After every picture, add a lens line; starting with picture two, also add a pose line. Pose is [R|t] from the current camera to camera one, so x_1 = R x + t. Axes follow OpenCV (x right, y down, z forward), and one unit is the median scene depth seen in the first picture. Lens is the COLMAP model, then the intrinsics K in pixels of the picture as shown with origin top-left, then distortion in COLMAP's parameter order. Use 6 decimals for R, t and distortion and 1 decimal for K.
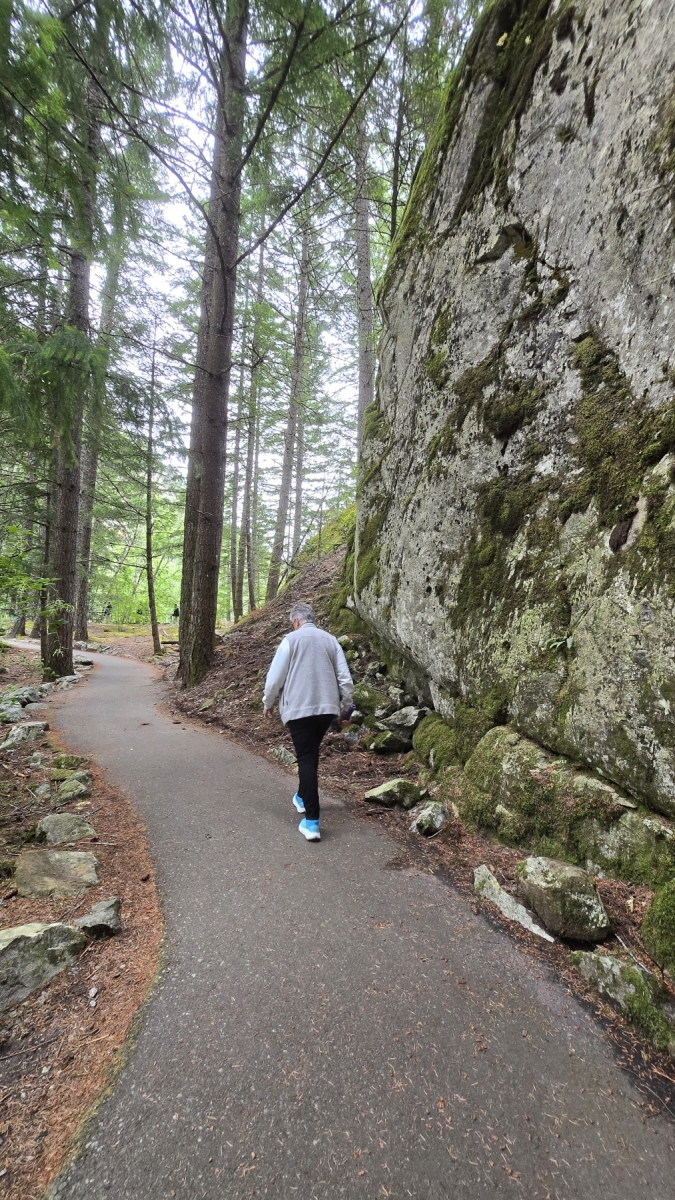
lens RADIAL K [[472.3, 0, 337.5], [0, 472.3, 600.0], [0, 0, 1]] dist [-0.013641, -0.000070]
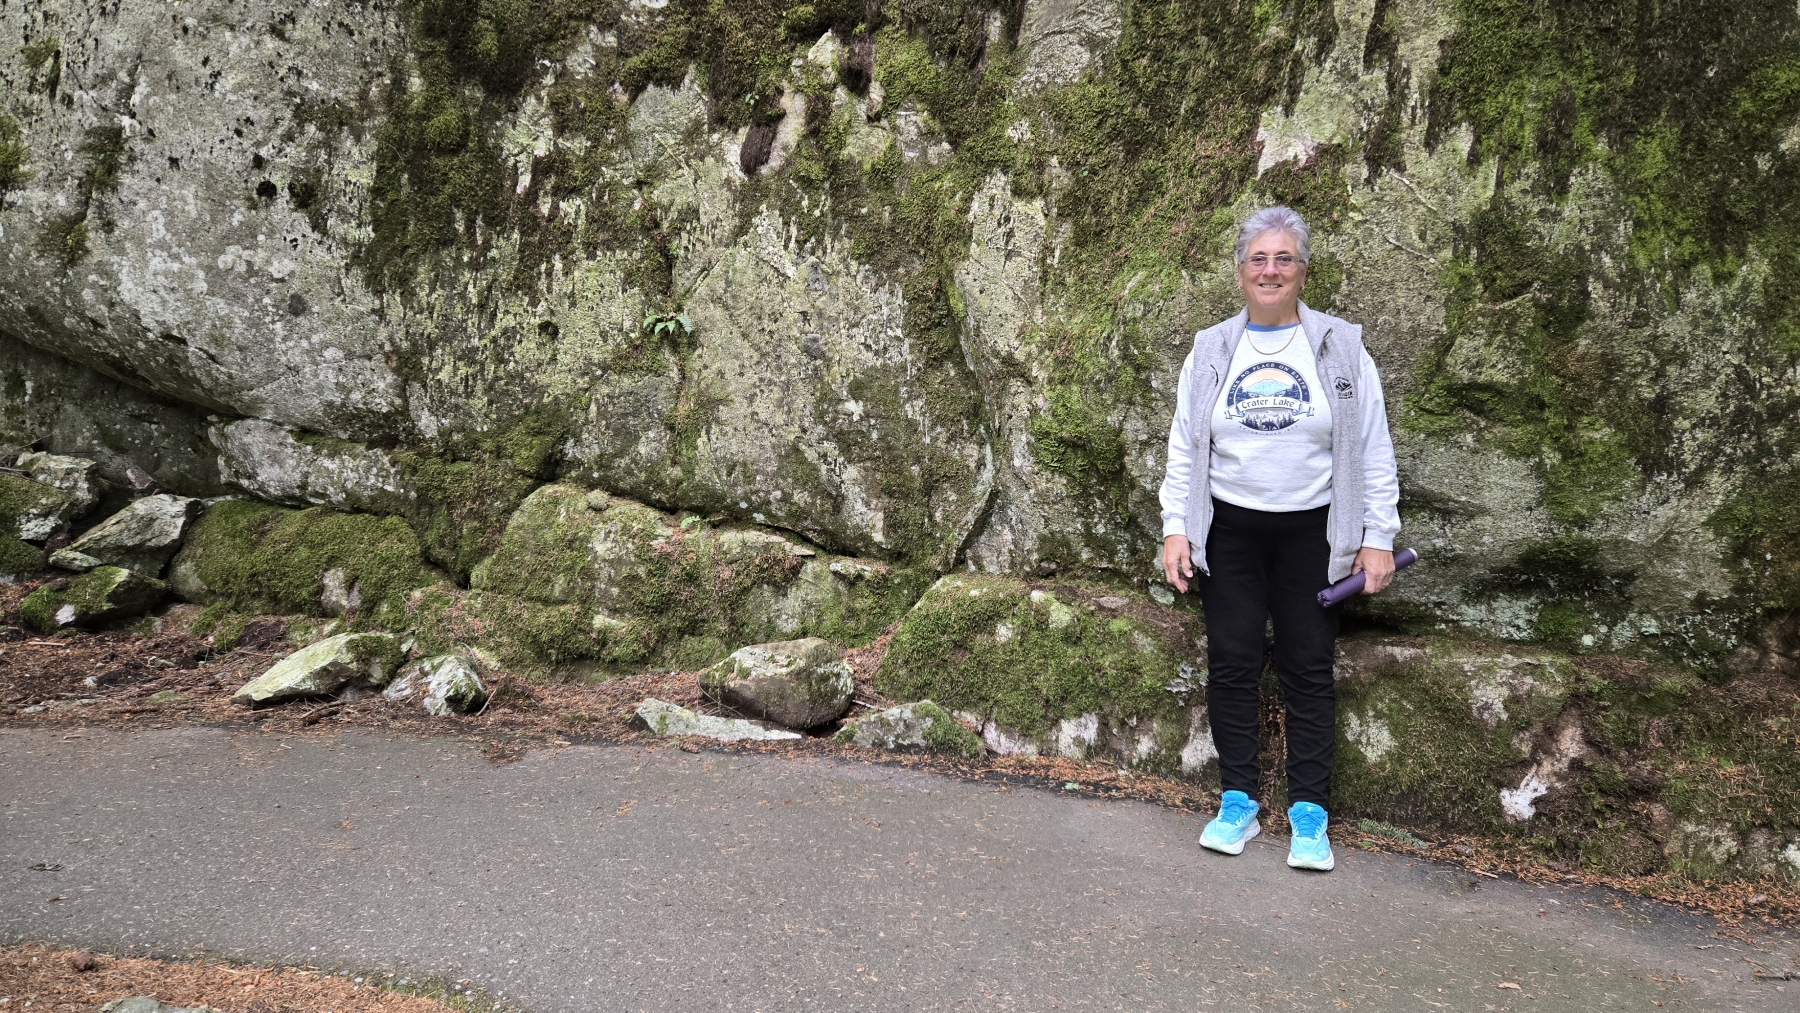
lens RADIAL K [[1246.4, 0, 900.0], [0, 1246.4, 506.5], [0, 0, 1]] dist [0.008971, -0.002336]
pose [[0.443072, -0.131127, 0.886844, -0.794901], [-0.075599, 0.980256, 0.182709, 0.009727], [-0.893293, -0.147998, 0.424411, 0.065385]]
